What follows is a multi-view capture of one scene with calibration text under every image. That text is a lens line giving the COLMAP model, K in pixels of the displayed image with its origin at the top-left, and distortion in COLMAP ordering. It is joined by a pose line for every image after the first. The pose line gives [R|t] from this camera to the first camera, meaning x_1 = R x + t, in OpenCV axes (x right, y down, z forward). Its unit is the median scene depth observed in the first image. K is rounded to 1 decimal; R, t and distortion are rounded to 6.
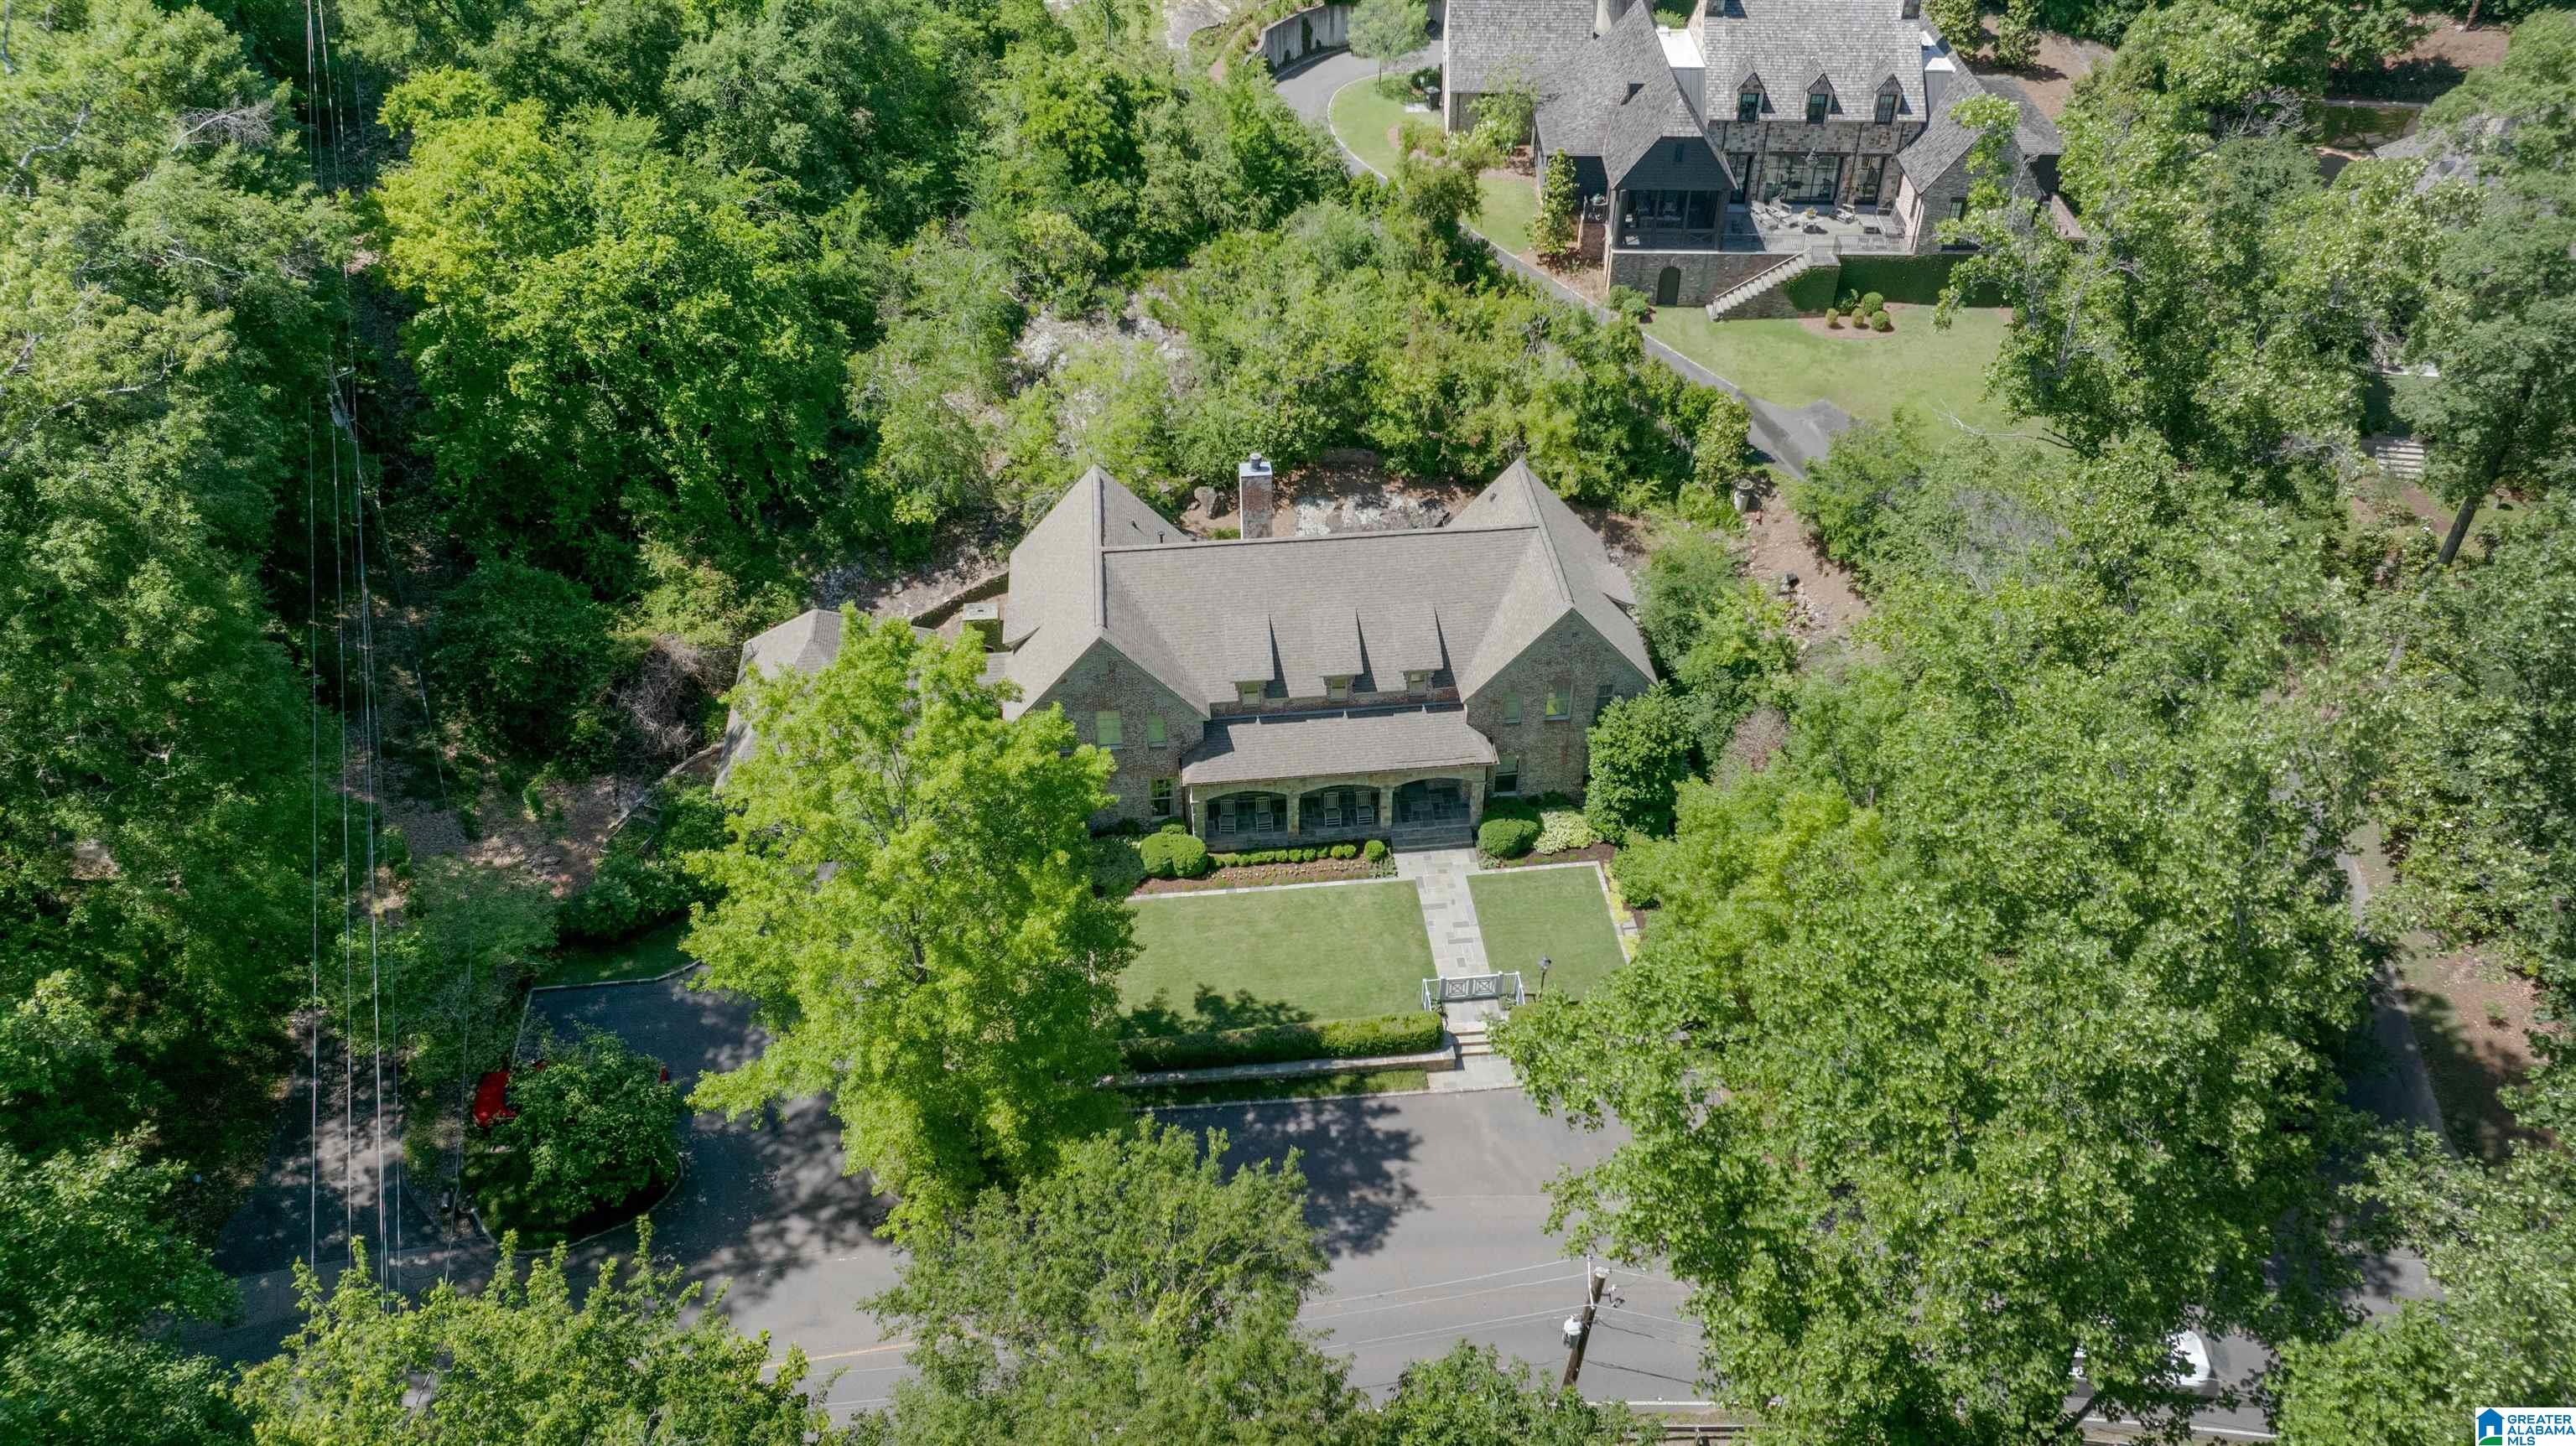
lens RADIAL K [[1833.5, 0, 1290.7], [0, 1833.5, 698.2], [0, 0, 1]] dist [-0.006254, -0.003762]
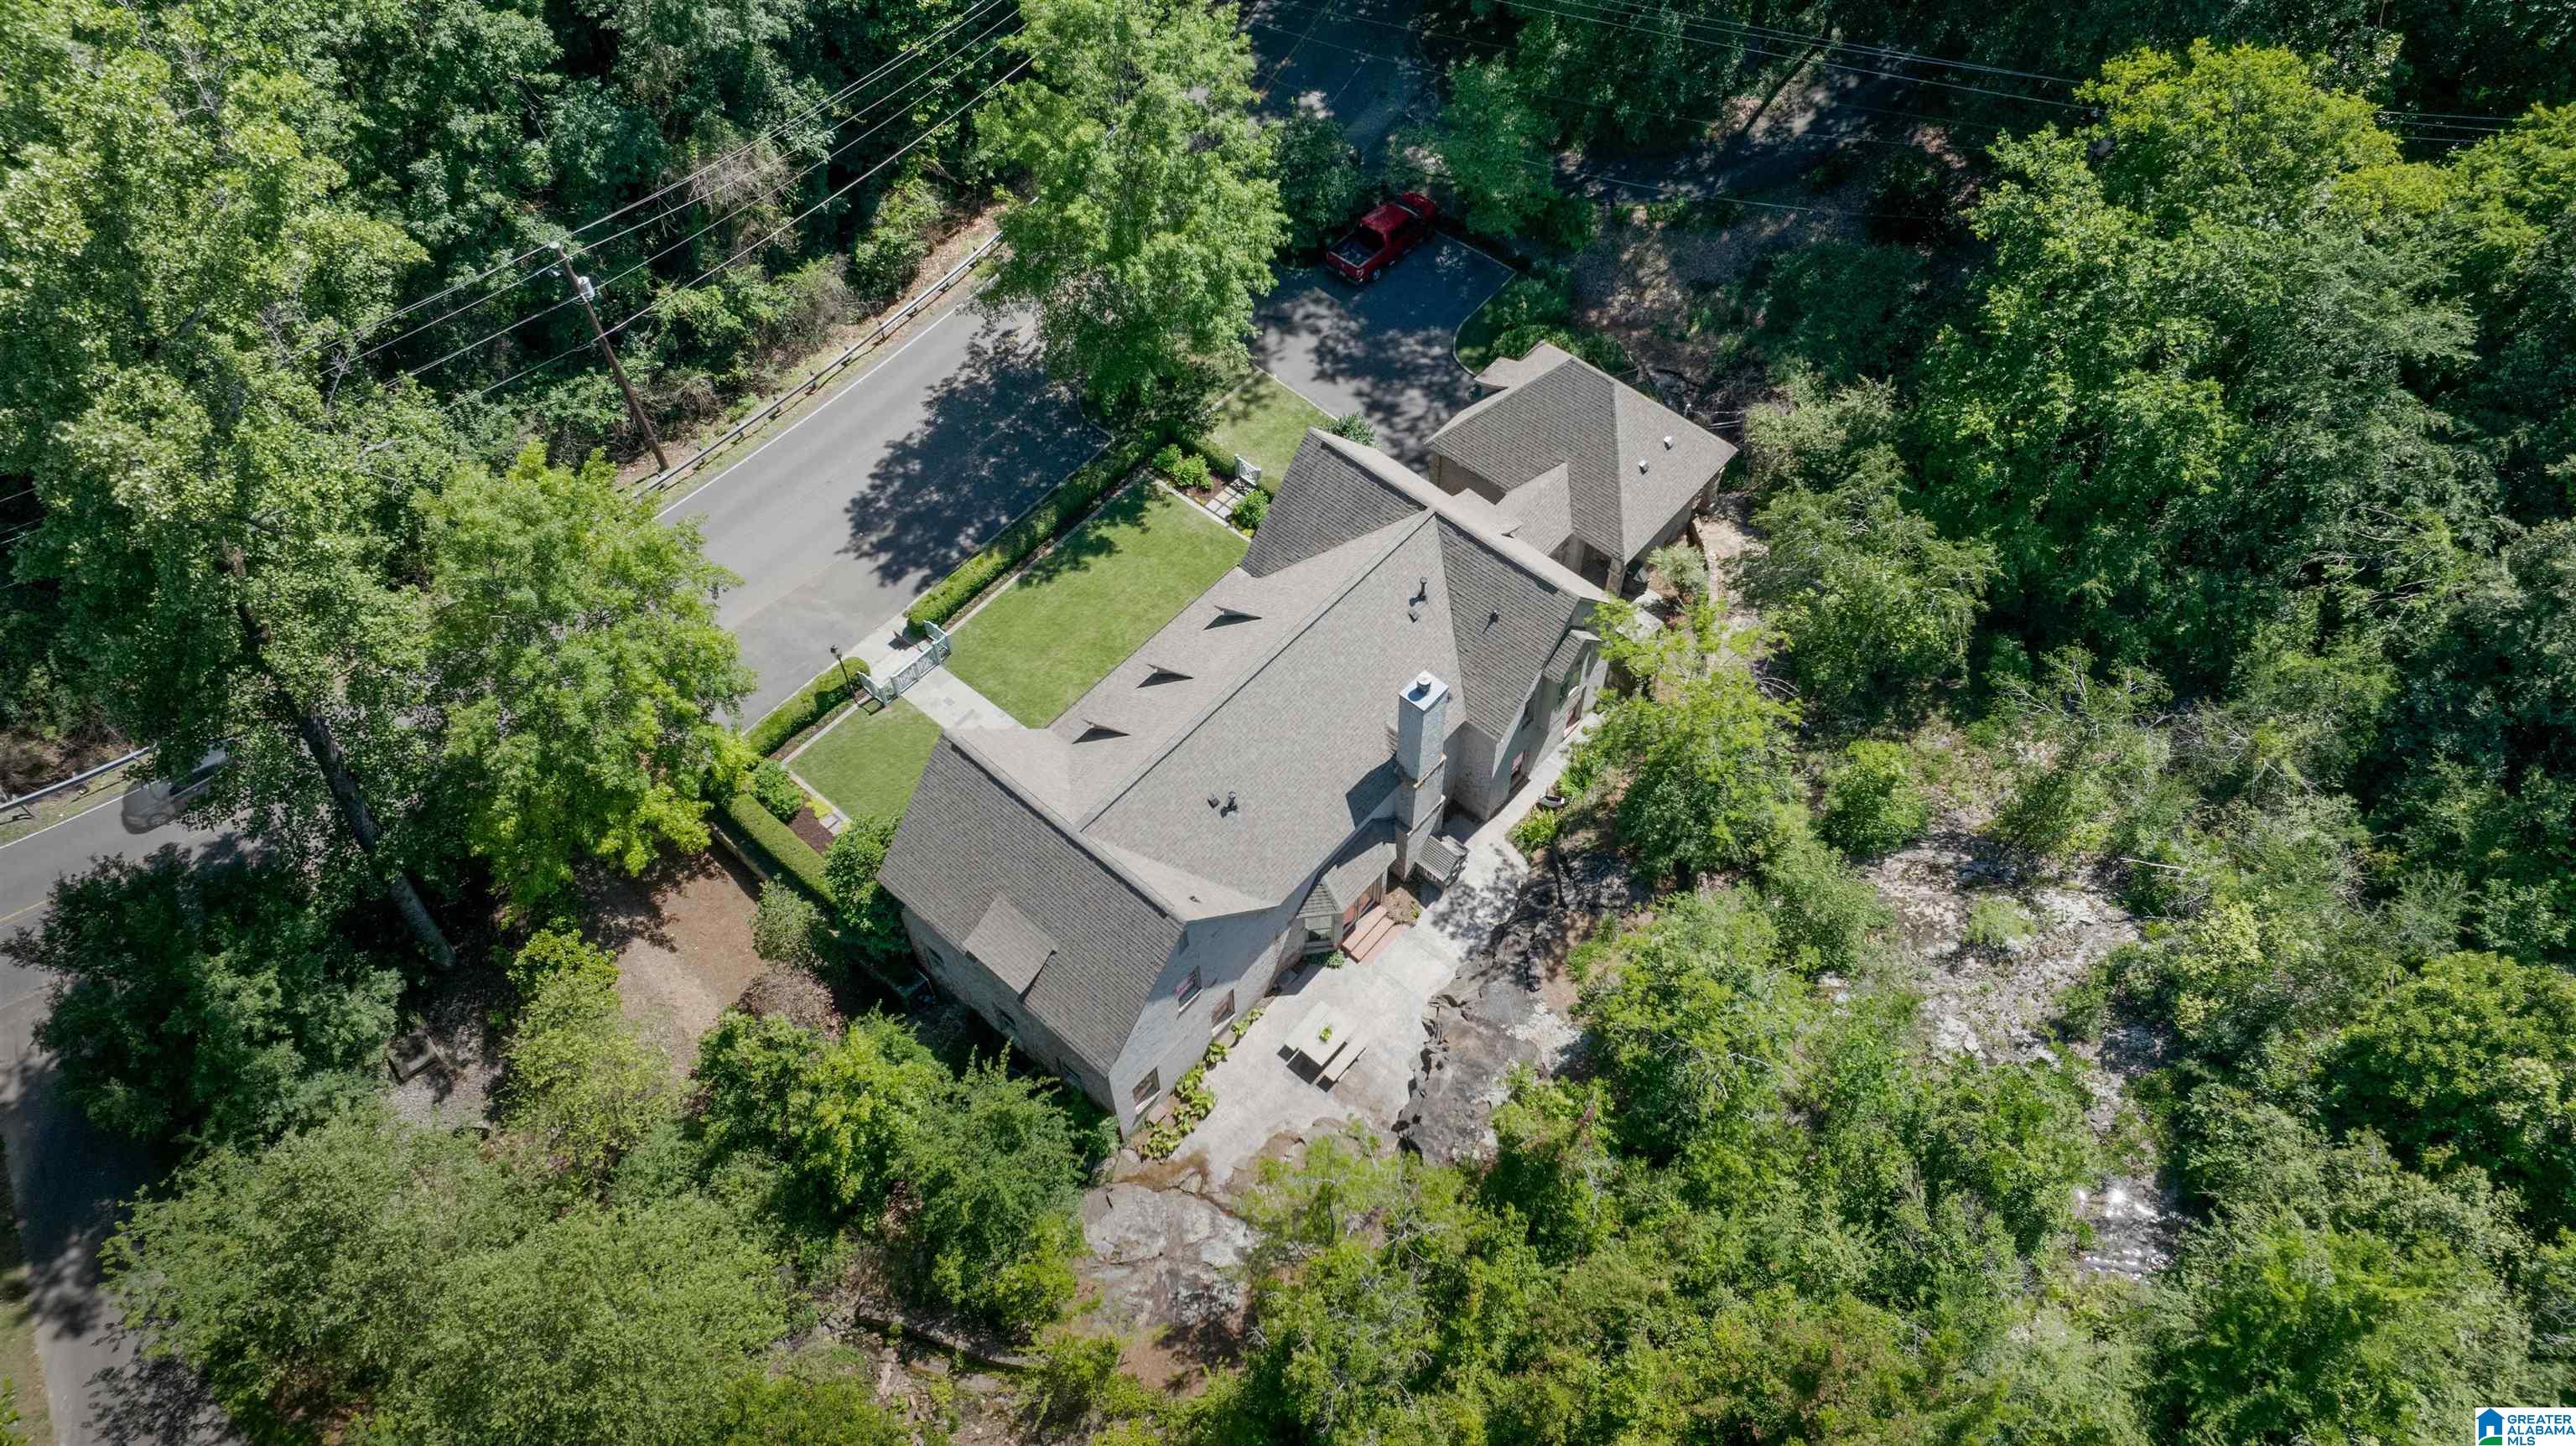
lens RADIAL K [[1833.5, 0, 1290.7], [0, 1833.5, 698.2], [0, 0, 1]] dist [-0.006254, -0.003762]
pose [[-0.728885, 0.552314, -0.404568, 0.328118], [-0.429169, 0.091809, 0.898546, -0.771721], [0.533423, 0.828565, 0.170118, 0.811564]]
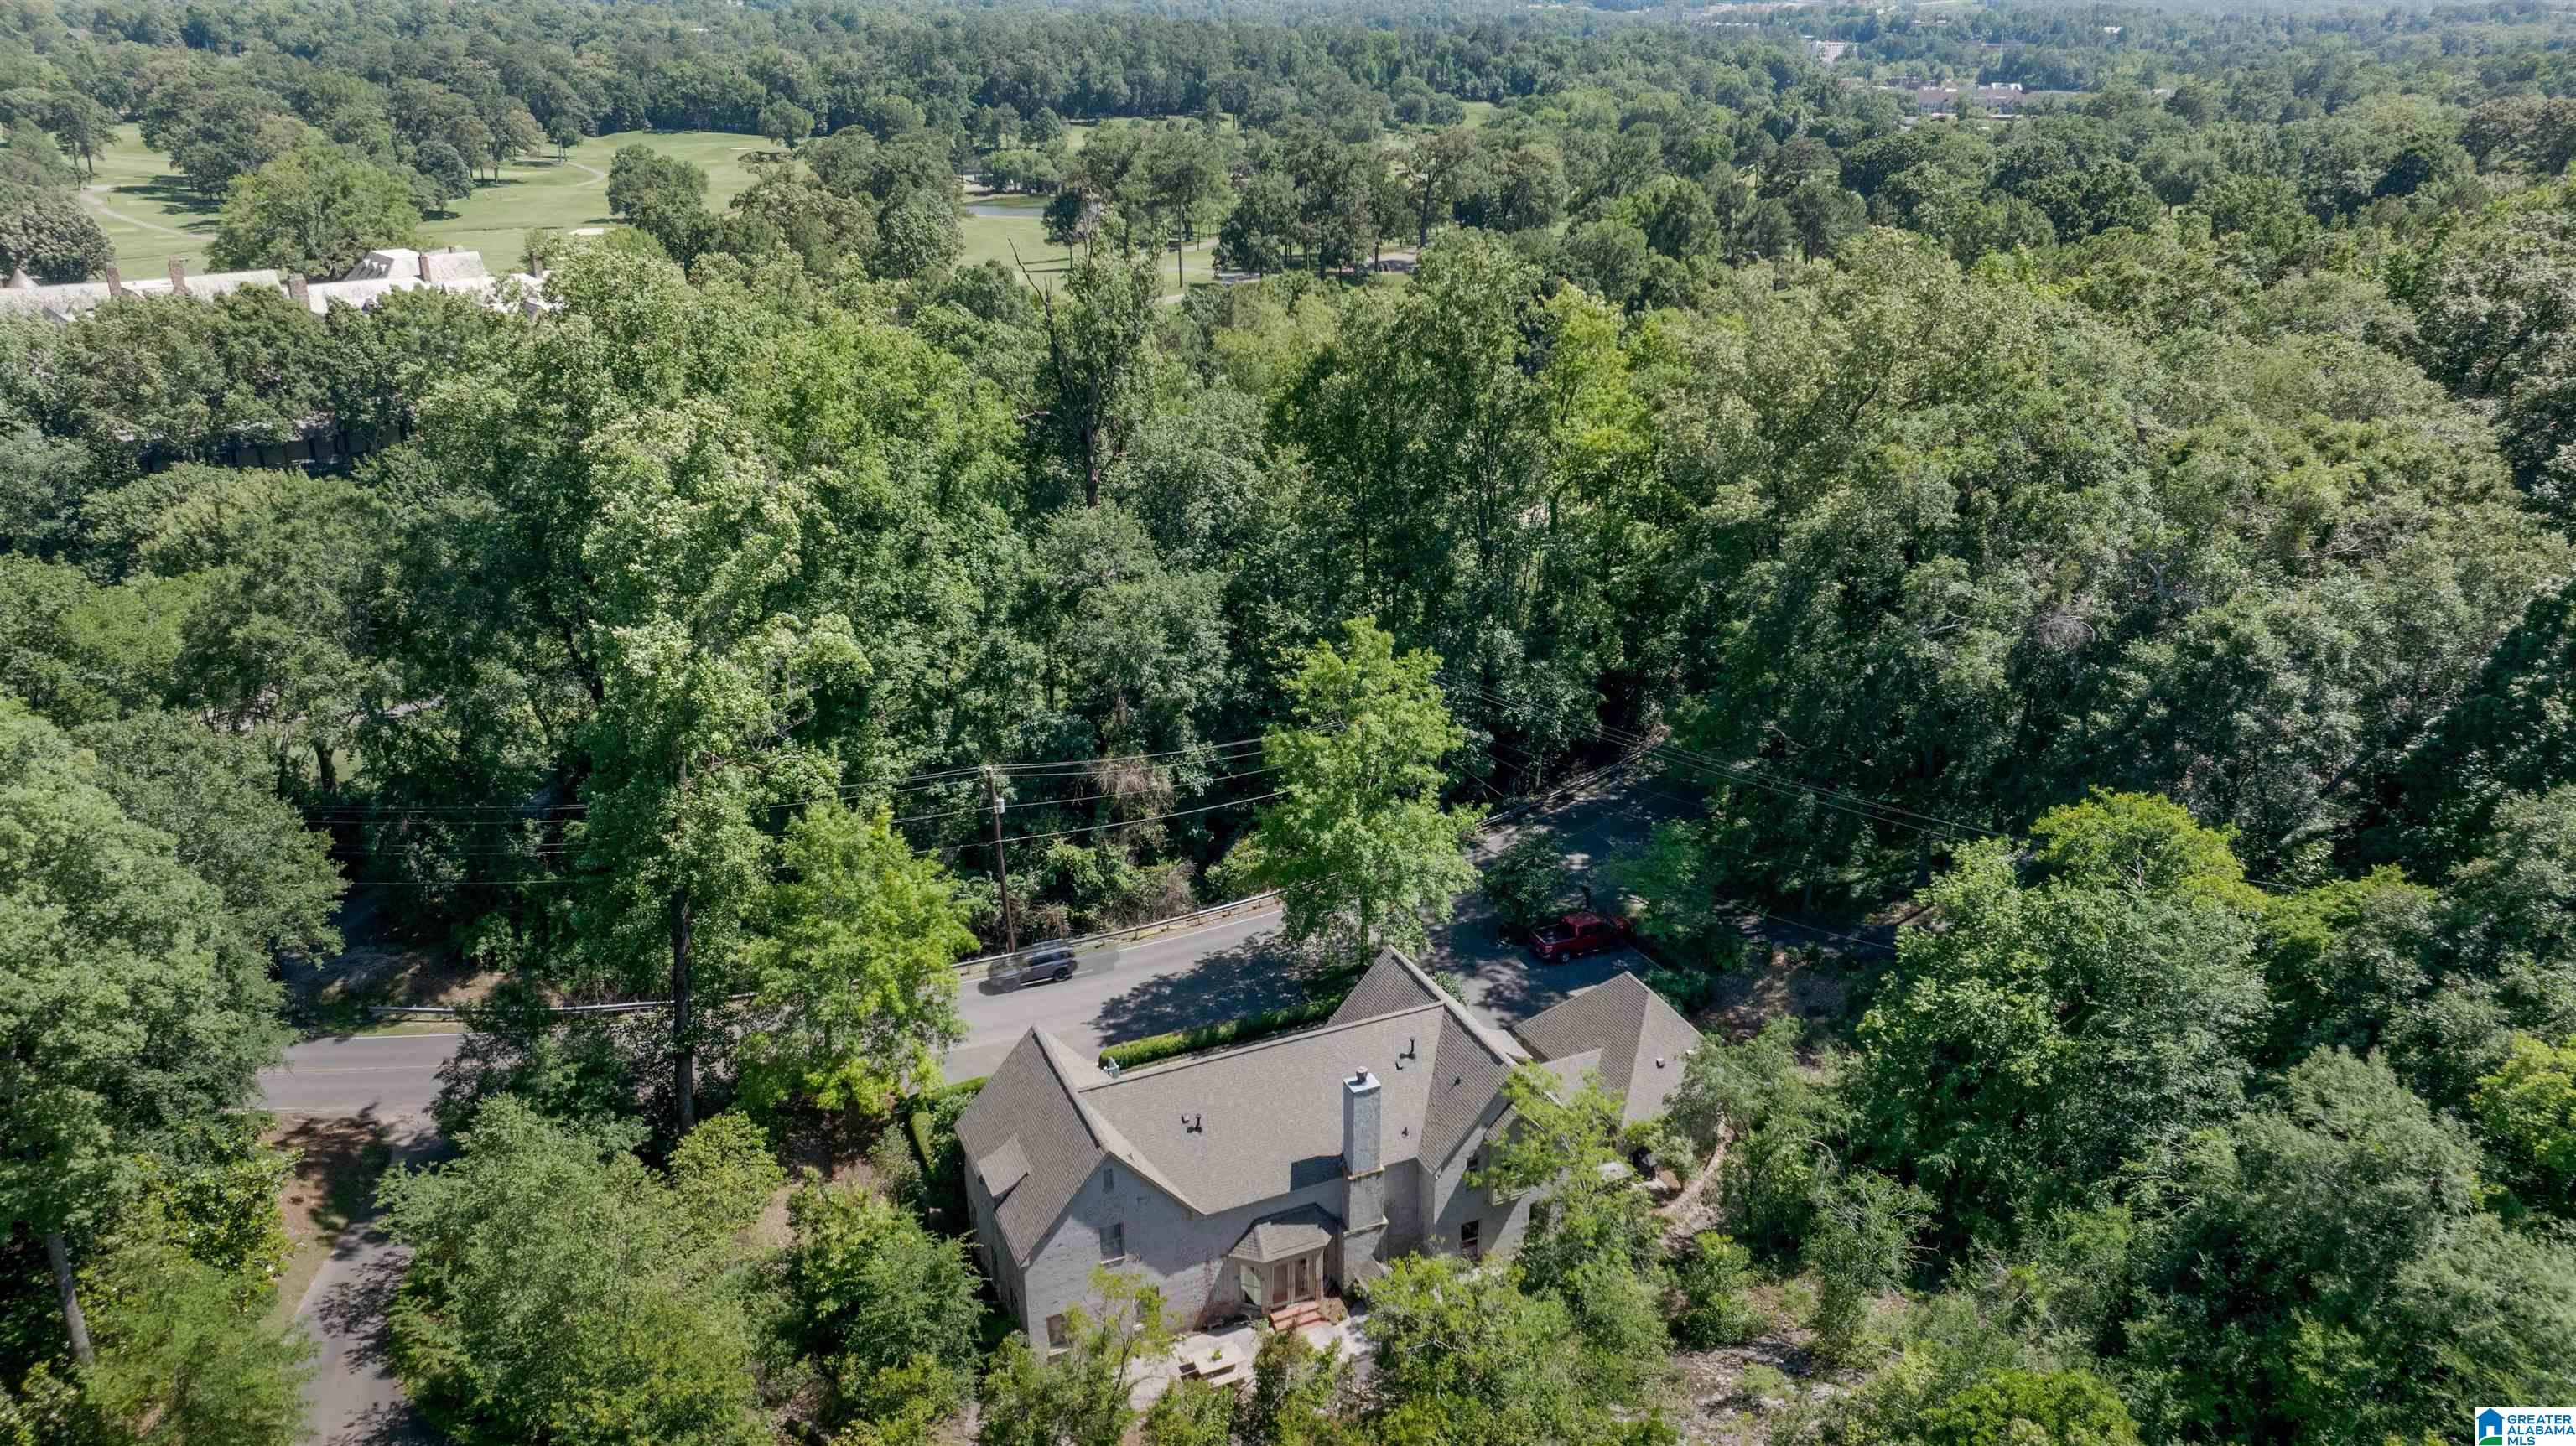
lens RADIAL K [[1820.6, 0, 1298.8], [0, 1820.6, 693.8], [0, 0, 1]] dist [-0.009295, -0.002085]
pose [[-0.949149, 0.107776, -0.295805, 0.278889], [-0.200042, 0.519066, 0.830995, -1.027824], [0.243104, 0.847912, -0.471111, 1.240045]]
